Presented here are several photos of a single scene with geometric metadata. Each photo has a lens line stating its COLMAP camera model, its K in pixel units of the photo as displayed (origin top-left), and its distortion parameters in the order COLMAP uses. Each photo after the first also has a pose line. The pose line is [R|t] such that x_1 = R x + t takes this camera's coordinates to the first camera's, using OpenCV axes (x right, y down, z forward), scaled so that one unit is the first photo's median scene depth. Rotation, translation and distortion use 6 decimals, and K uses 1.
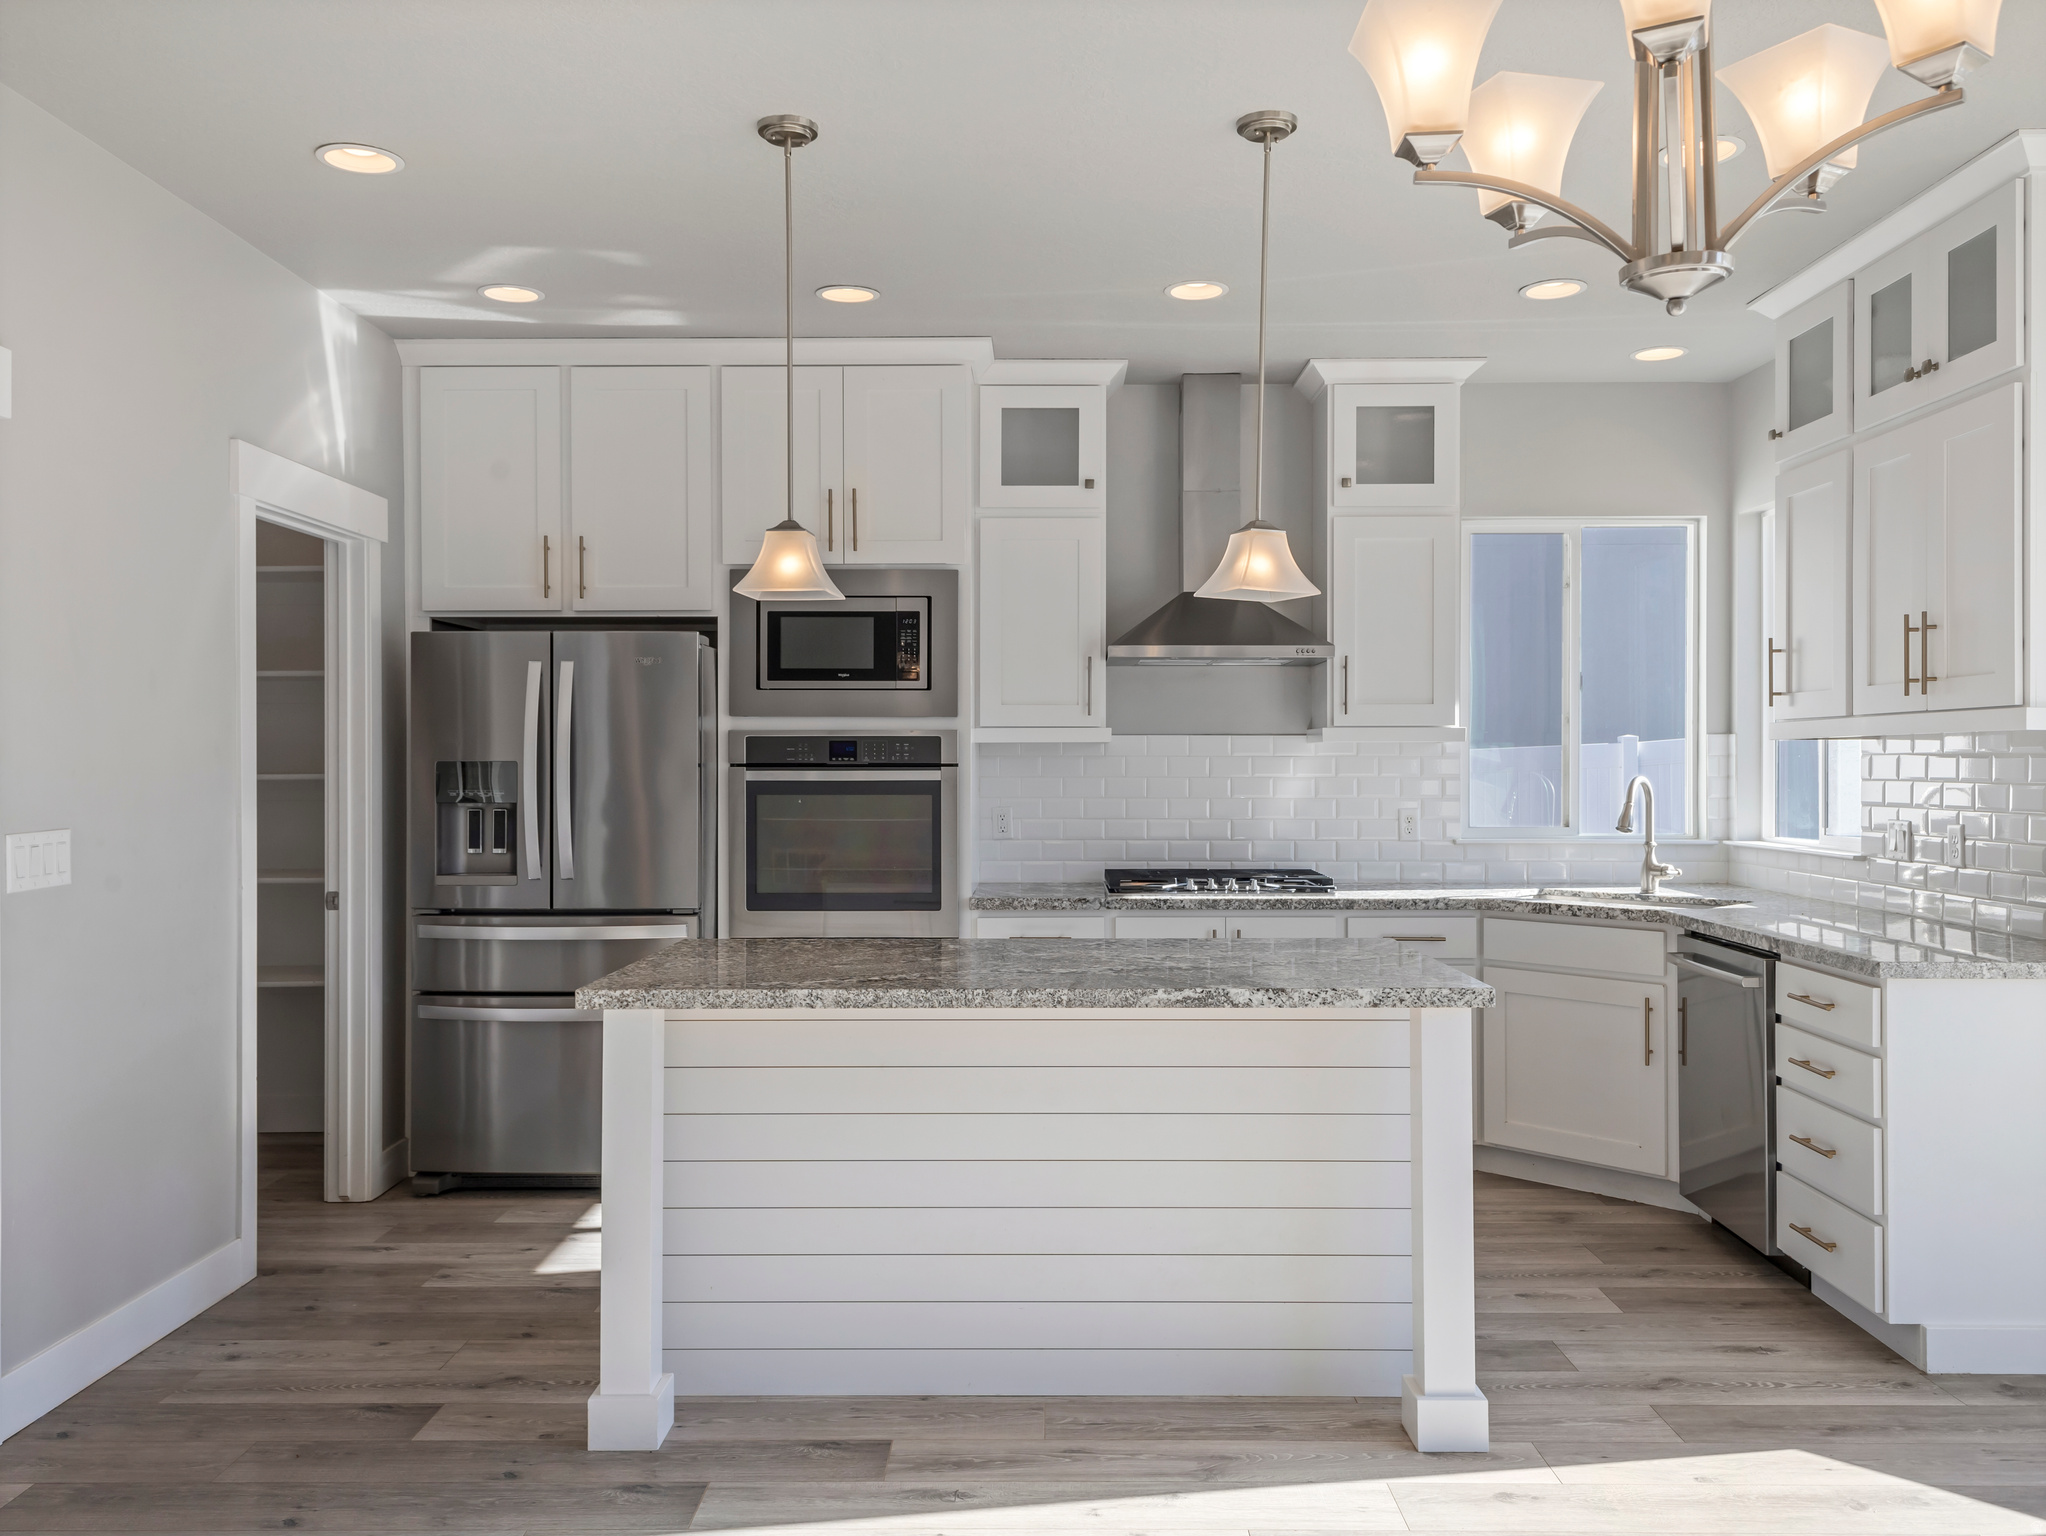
lens RADIAL K [[1601.7, 0, 1029.6], [0, 1601.7, 767.3], [0, 0, 1]] dist [0.033973, -0.029107]
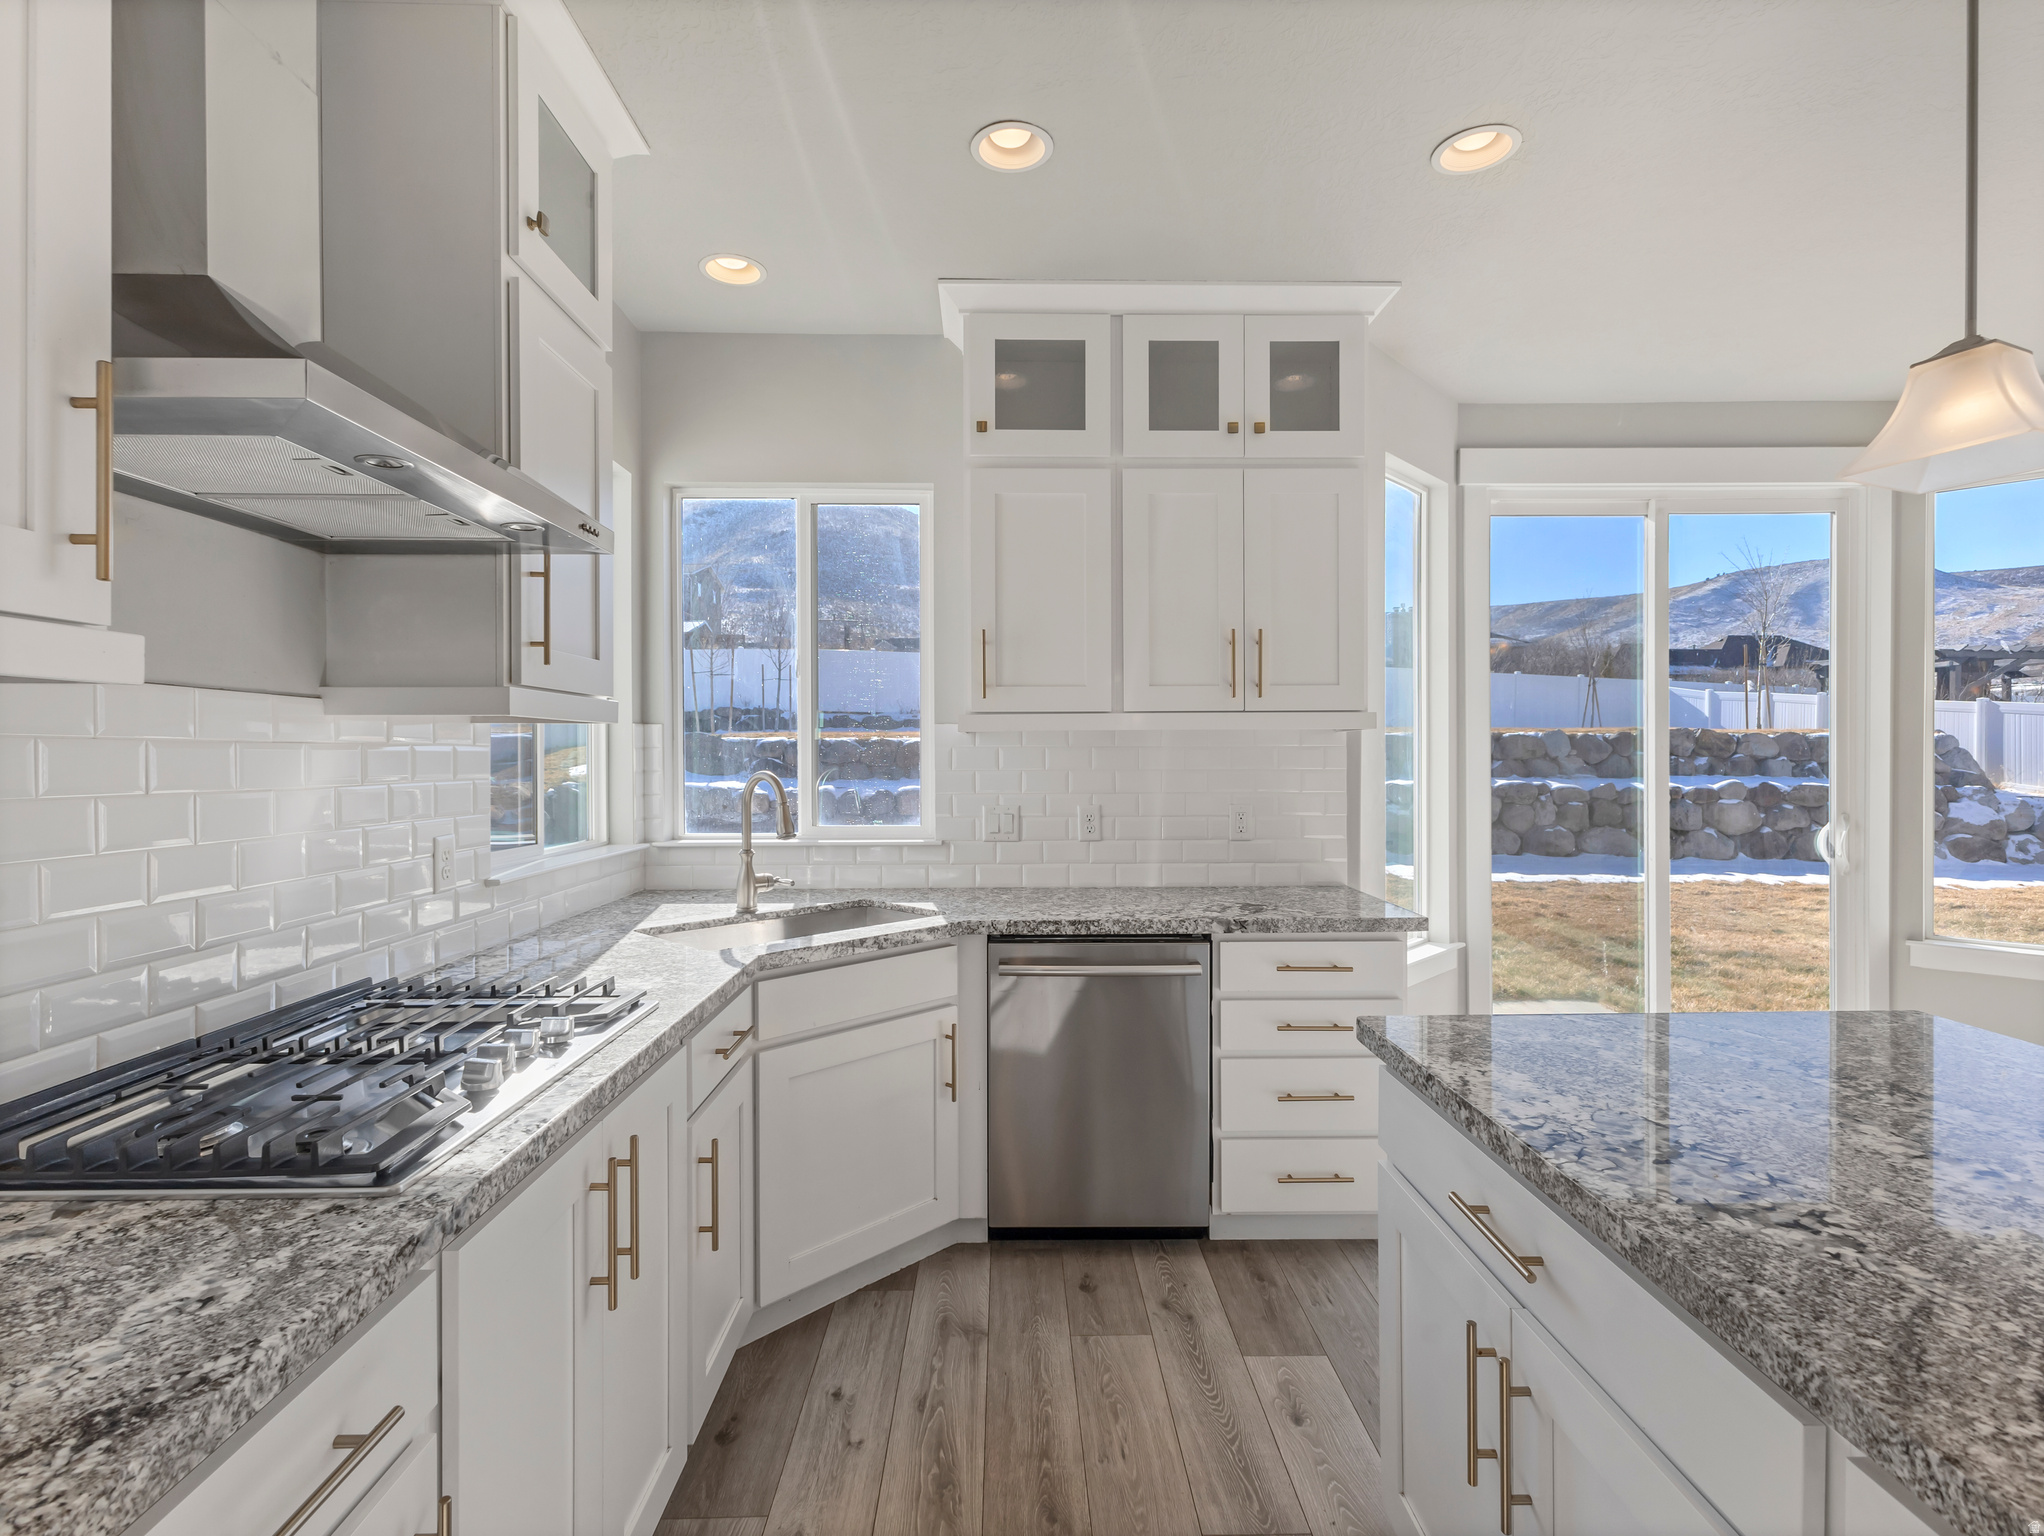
lens RADIAL K [[998.3, 0, 1016.6], [0, 998.3, 764.1], [0, 0, 1]] dist [0.004137, 0.001300]
pose [[-0.024596, -0.009369, 0.999654, -0.144874], [0.006712, 0.999932, 0.009536, -0.002498], [-0.999675, 0.006944, -0.024532, 0.905100]]
